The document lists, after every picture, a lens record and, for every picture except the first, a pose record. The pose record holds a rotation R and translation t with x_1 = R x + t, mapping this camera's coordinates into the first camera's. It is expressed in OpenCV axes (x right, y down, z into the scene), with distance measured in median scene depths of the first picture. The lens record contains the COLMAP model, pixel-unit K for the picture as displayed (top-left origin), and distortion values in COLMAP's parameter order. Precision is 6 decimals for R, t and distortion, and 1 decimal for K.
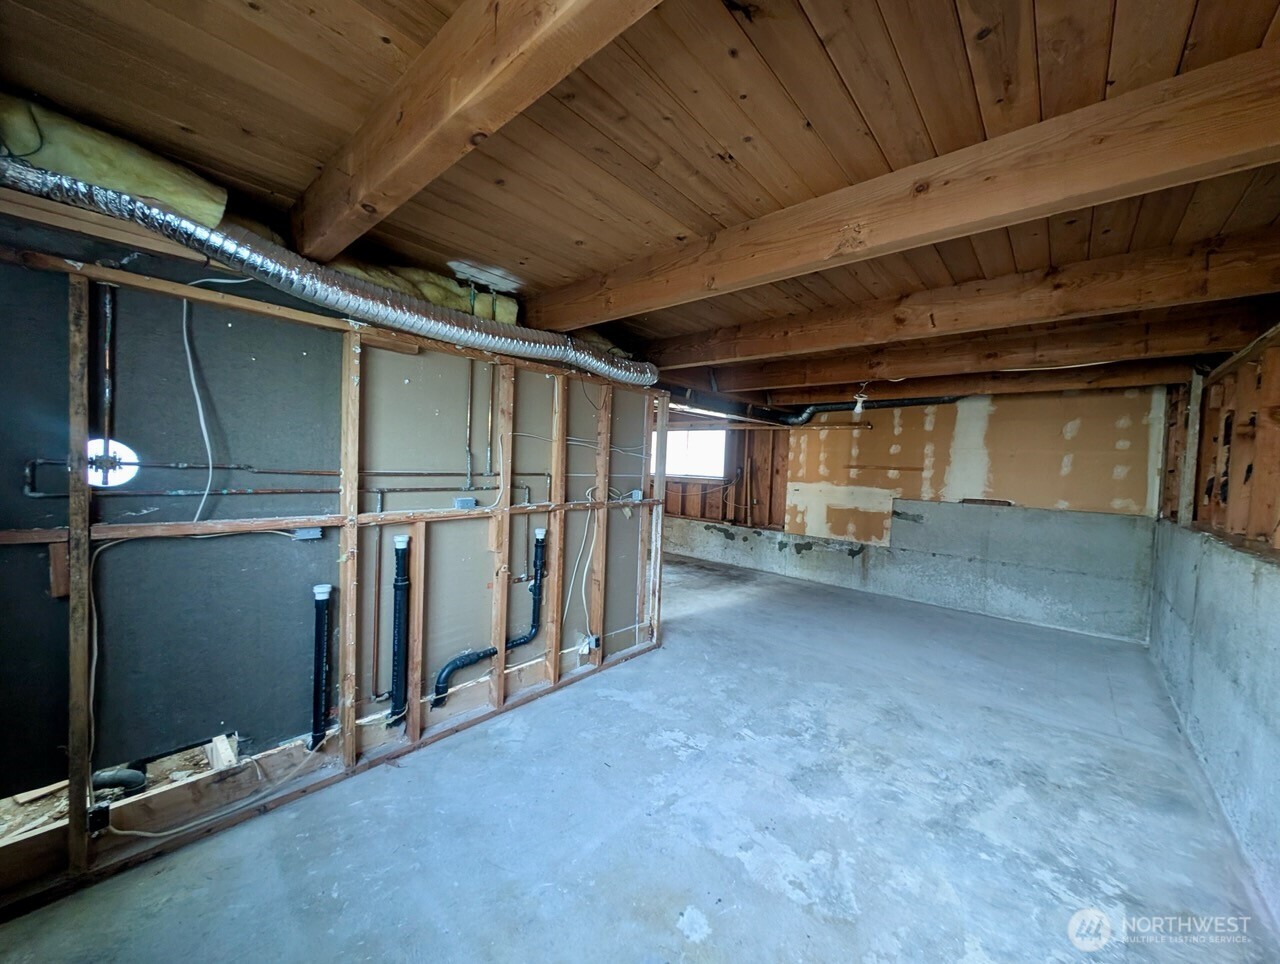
lens RADIAL K [[479.7, 0, 640.0], [0, 479.7, 482.0], [0, 0, 1]] dist [0.001074, -0.000218]
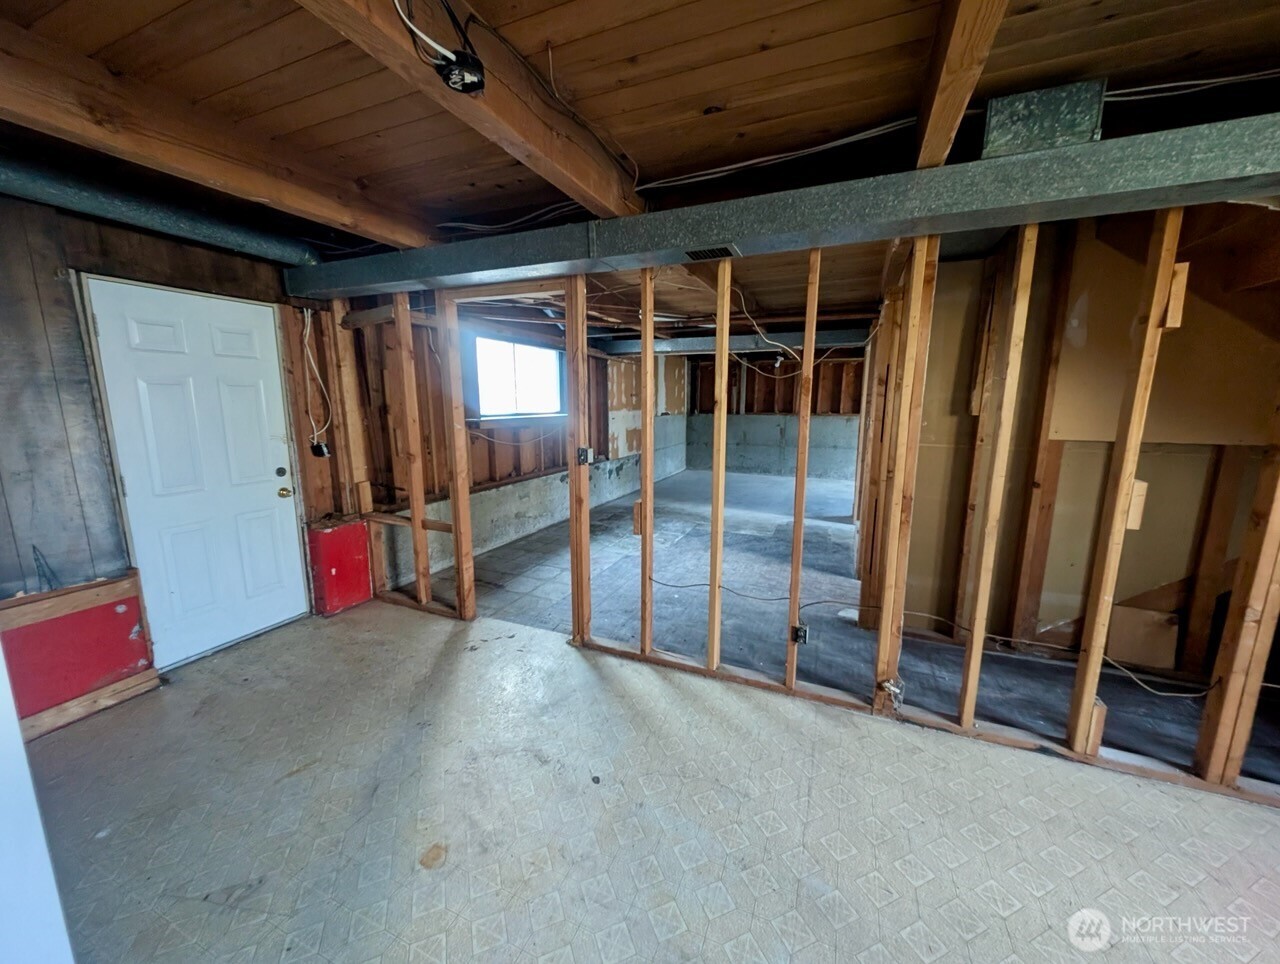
lens RADIAL K [[479.7, 0, 640.0], [0, 479.7, 482.0], [0, 0, 1]] dist [0.001074, -0.000218]
pose [[-0.313868, -0.201334, 0.927875, -0.719038], [0.019281, 0.975706, 0.218235, -0.078052], [-0.949271, 0.086388, -0.302361, 1.288595]]
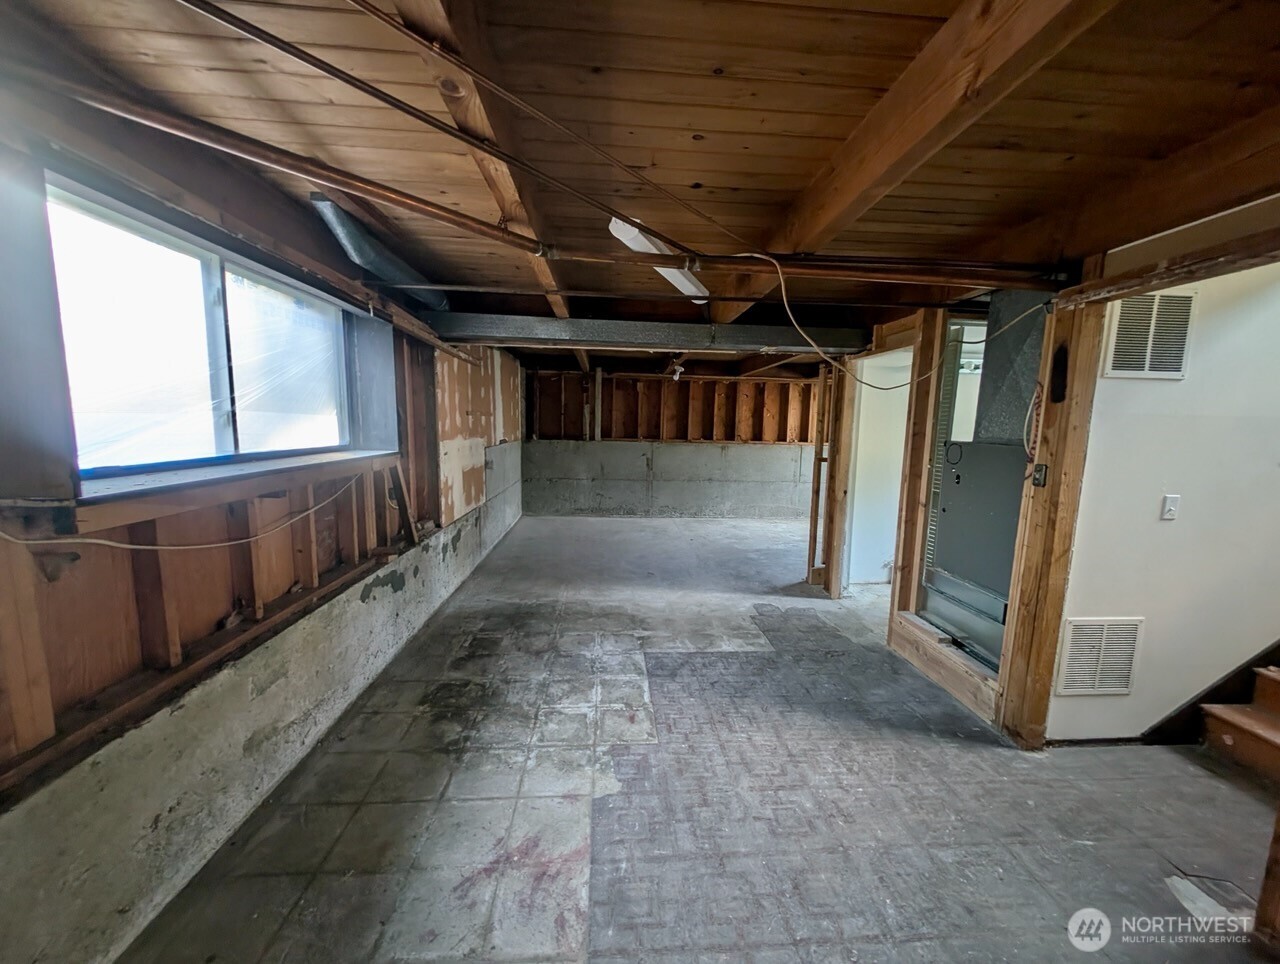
lens RADIAL K [[479.7, 0, 640.0], [0, 479.7, 482.0], [0, 0, 1]] dist [0.001074, -0.000218]
pose [[-0.714556, -0.143264, 0.684752, -0.271281], [-0.025387, 0.983472, 0.179271, -0.063300], [-0.699118, 0.110715, -0.706383, 1.269322]]
